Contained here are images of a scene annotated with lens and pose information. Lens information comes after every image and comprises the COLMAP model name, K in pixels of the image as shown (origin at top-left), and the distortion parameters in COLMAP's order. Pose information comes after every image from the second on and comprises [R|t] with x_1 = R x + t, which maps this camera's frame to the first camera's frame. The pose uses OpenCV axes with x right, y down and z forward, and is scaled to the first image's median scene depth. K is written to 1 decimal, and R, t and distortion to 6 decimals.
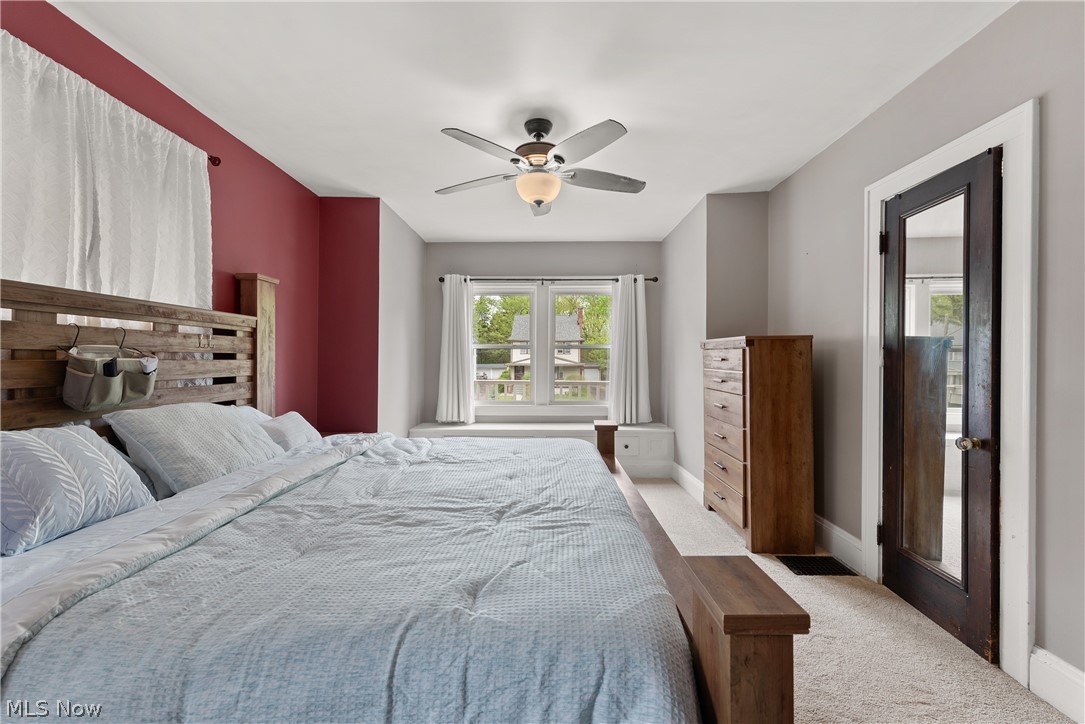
lens RADIAL K [[435.7, 0, 543.3], [0, 435.7, 360.5], [0, 0, 1]] dist [-0.000311, 0.000141]
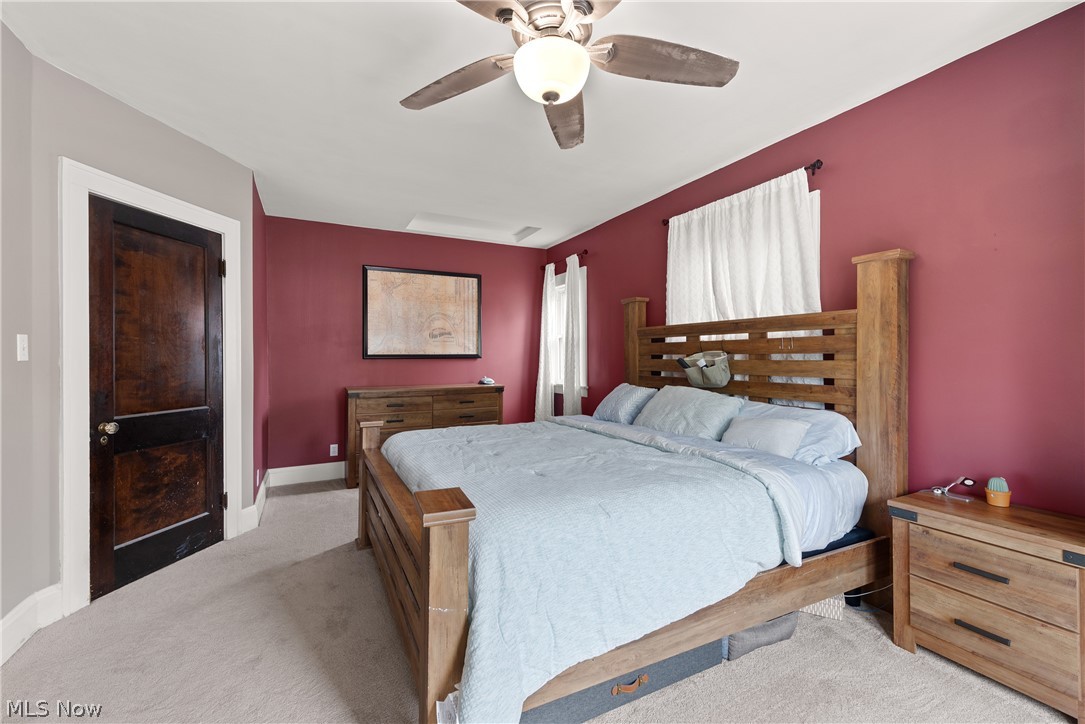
lens RADIAL K [[435.7, 0, 543.2], [0, 435.7, 361.8], [0, 0, 1]] dist [-0.000311, 0.000141]
pose [[-0.865340, -0.009384, -0.501097, 0.357192], [-0.012830, 0.999912, 0.003430, 0.007014], [0.501021, 0.009397, -0.865384, 1.832466]]
